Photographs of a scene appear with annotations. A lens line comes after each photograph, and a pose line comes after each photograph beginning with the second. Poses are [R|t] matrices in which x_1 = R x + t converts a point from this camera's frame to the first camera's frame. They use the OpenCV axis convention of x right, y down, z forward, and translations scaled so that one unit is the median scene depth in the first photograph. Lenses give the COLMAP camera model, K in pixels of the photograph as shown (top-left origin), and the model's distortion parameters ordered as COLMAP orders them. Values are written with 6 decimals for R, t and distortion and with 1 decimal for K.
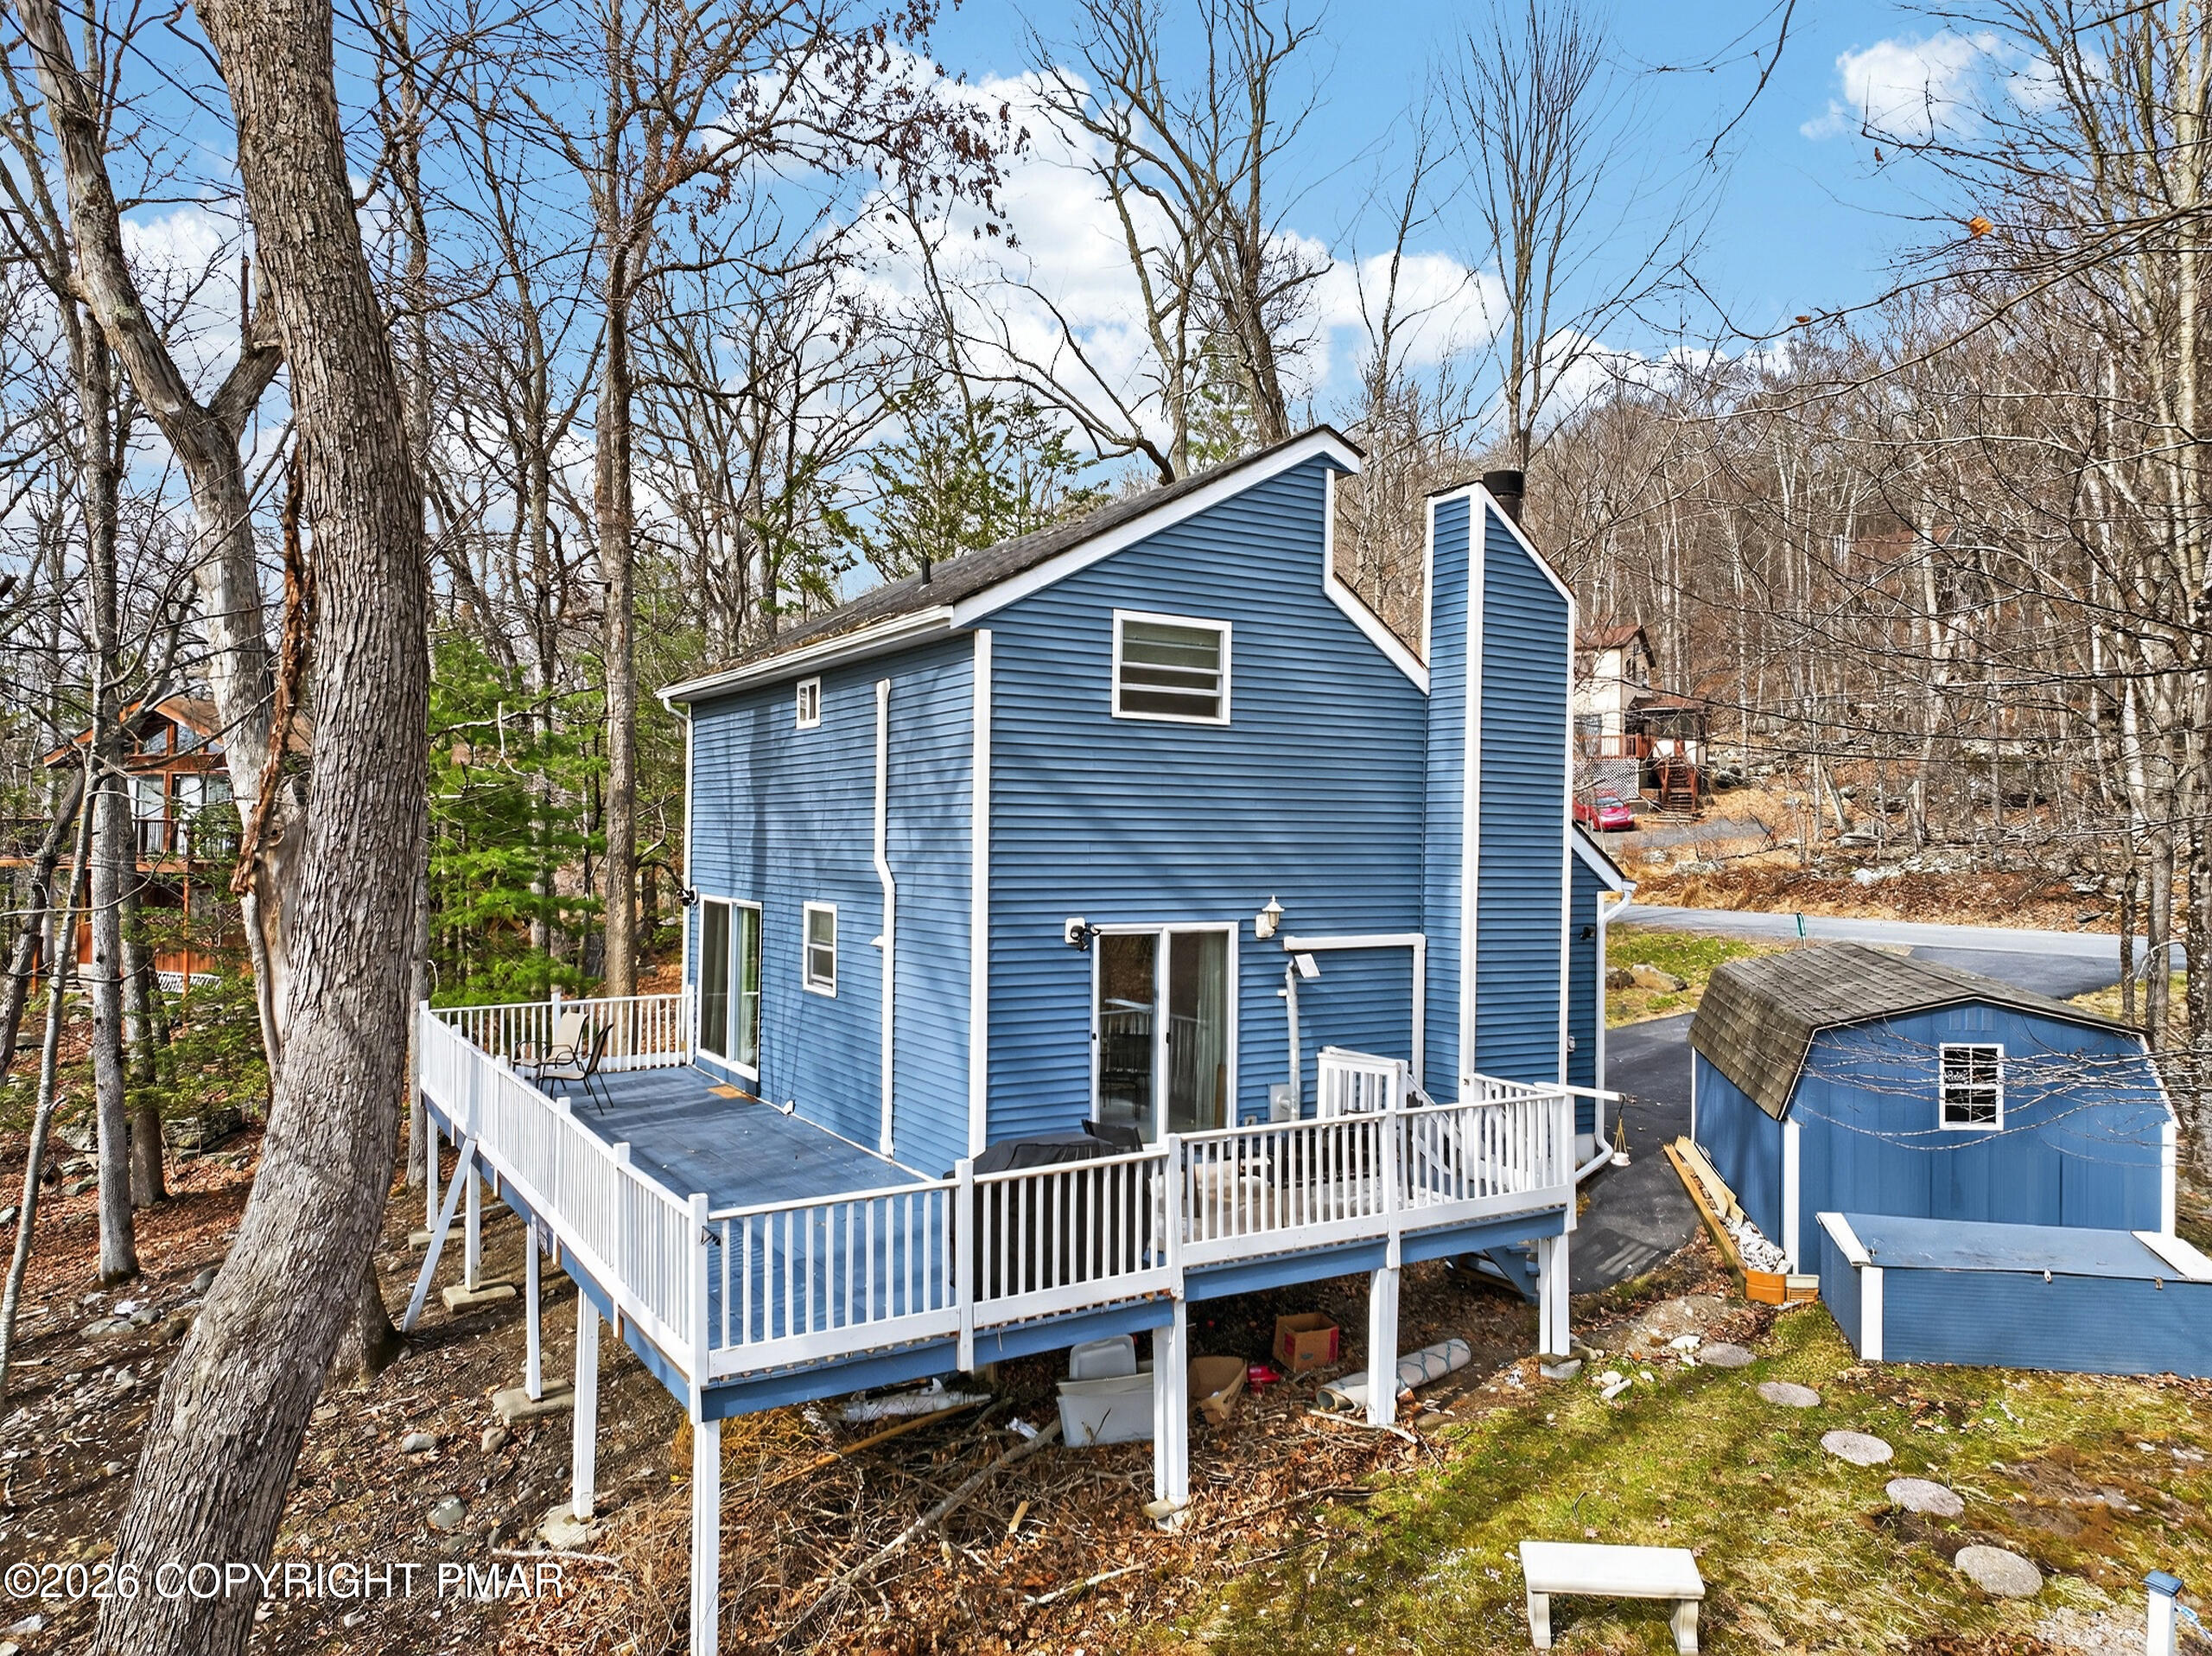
lens RADIAL K [[1524.5, 0, 1106.0], [0, 1524.5, 828.0], [0, 0, 1]] dist [0.000941, -0.043234]
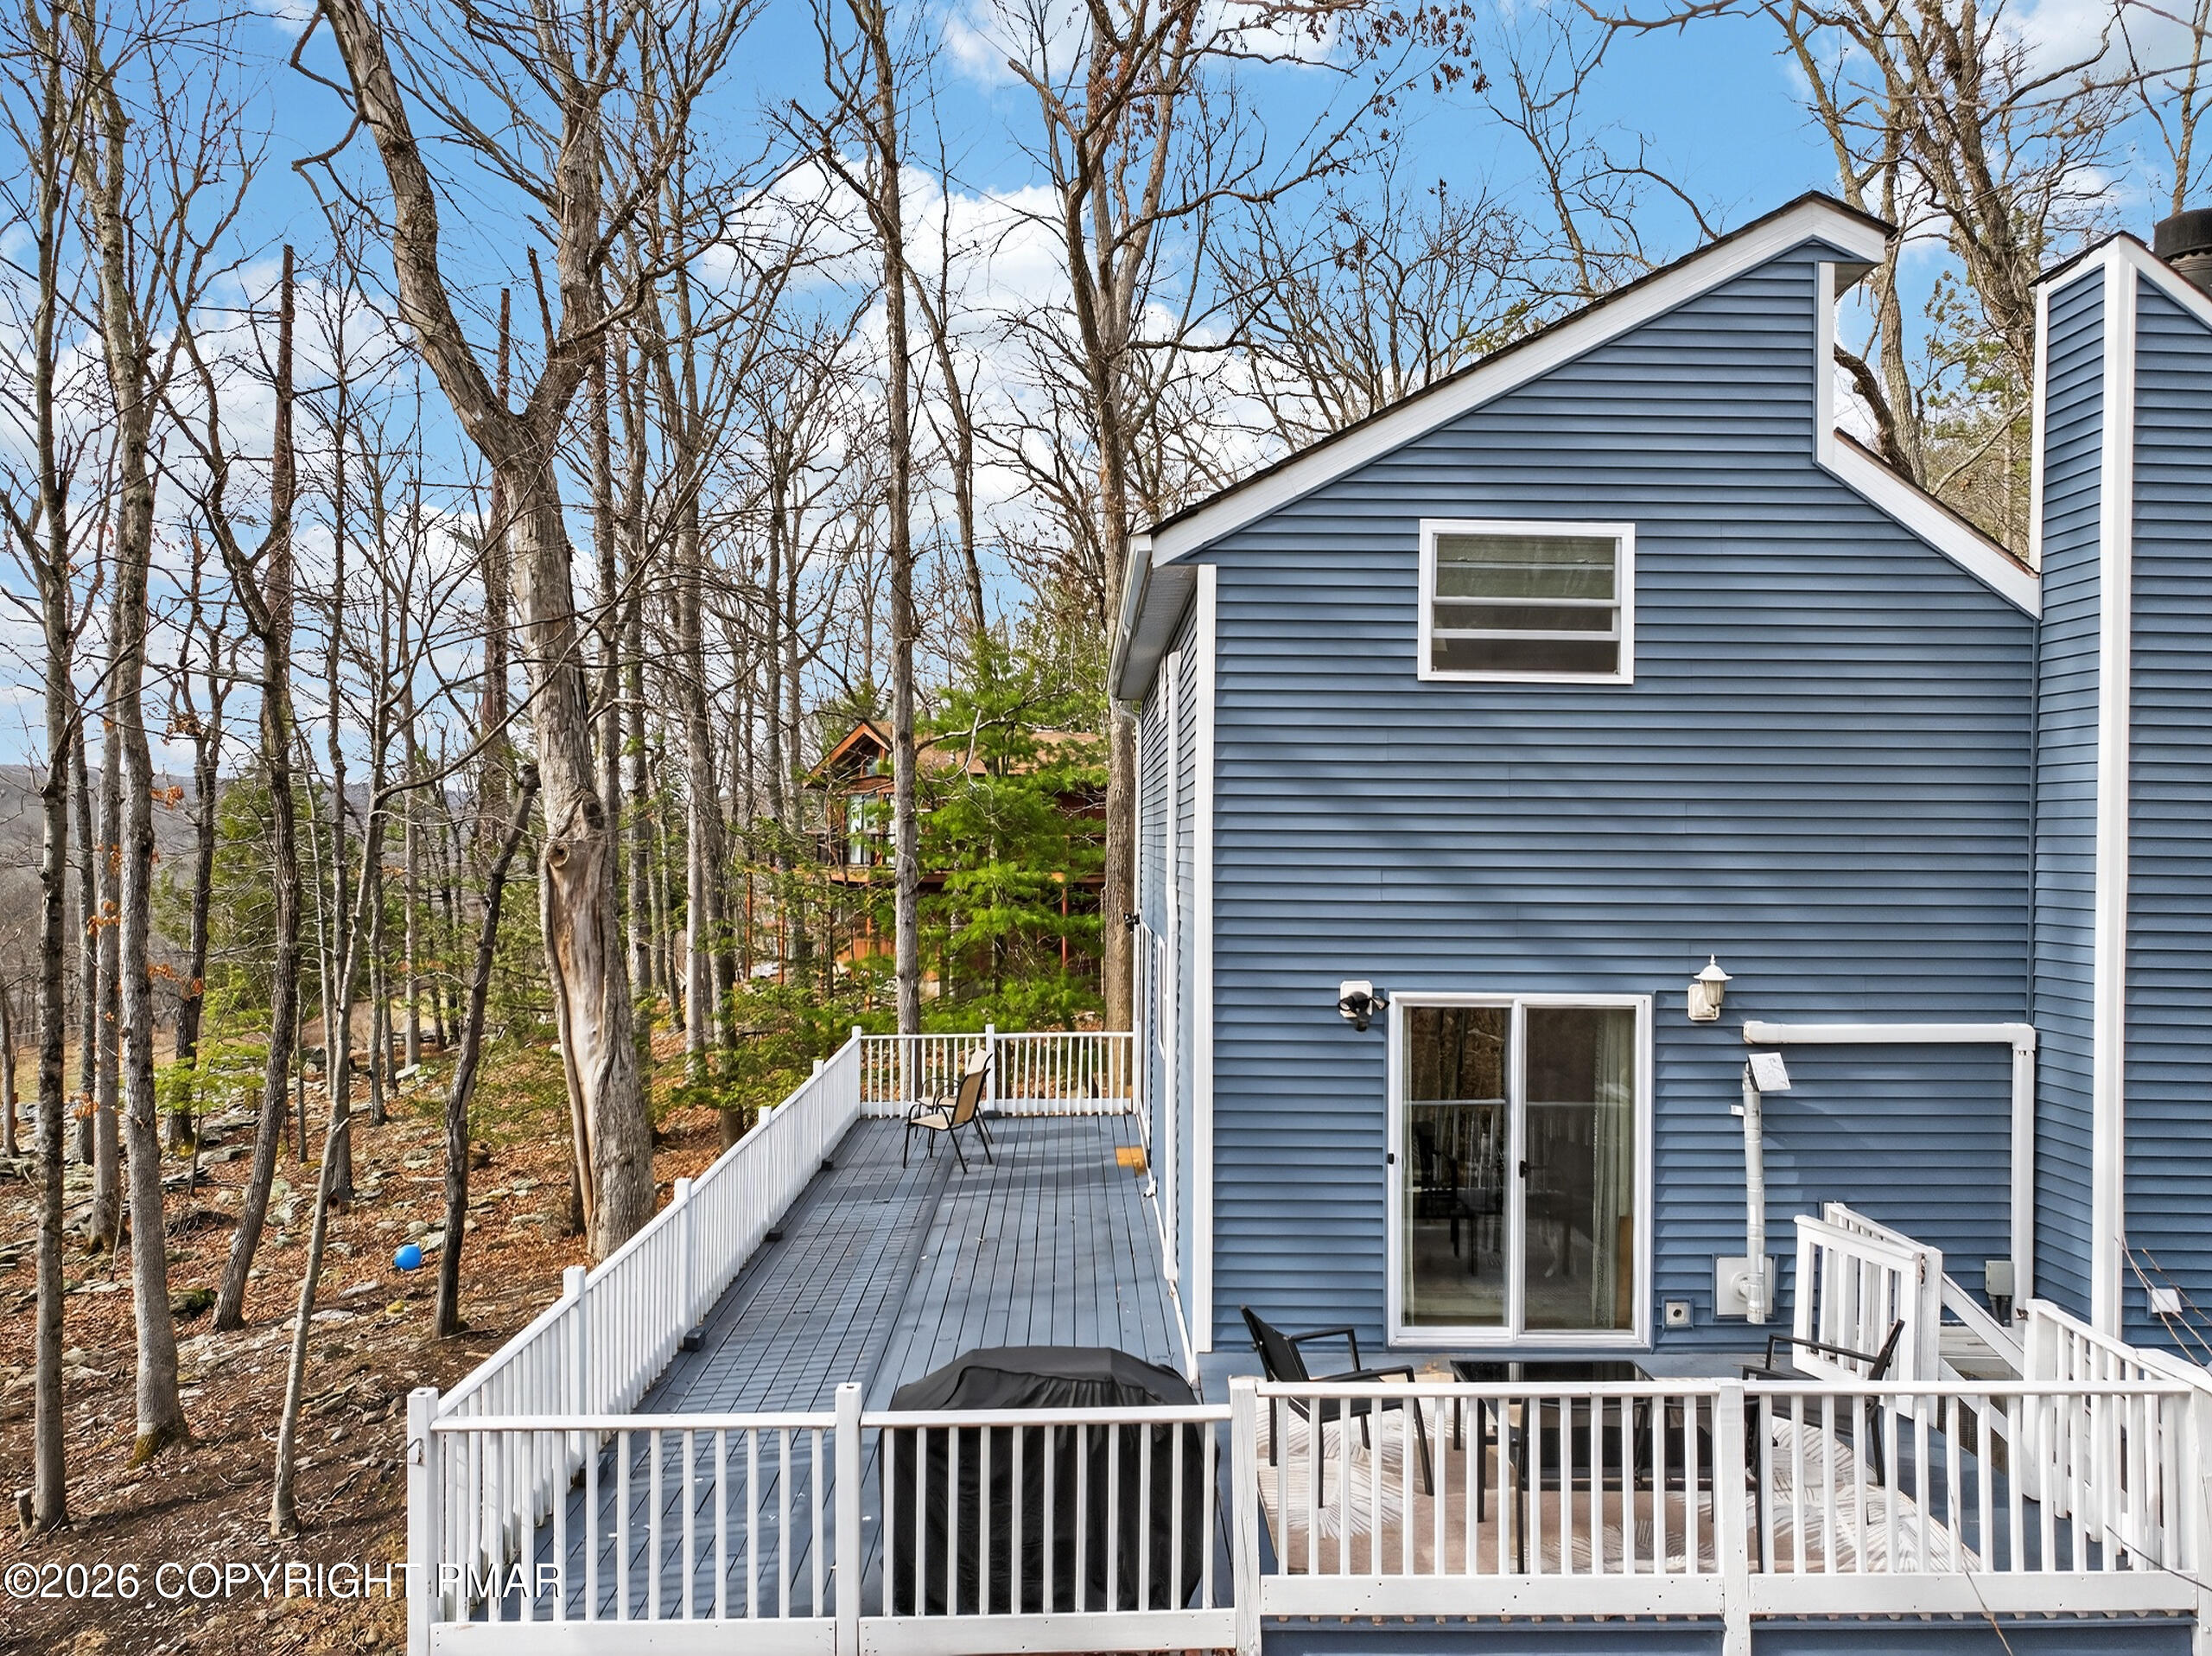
lens RADIAL K [[1504.0, 0, 1106.0], [0, 1504.0, 828.0], [0, 0, 1]] dist [-0.037976, 0.025351]
pose [[0.860872, -0.006513, -0.508780, 0.208783], [0.004371, 0.999976, -0.005406, -0.005221], [0.508803, 0.002430, 0.860880, 0.349525]]
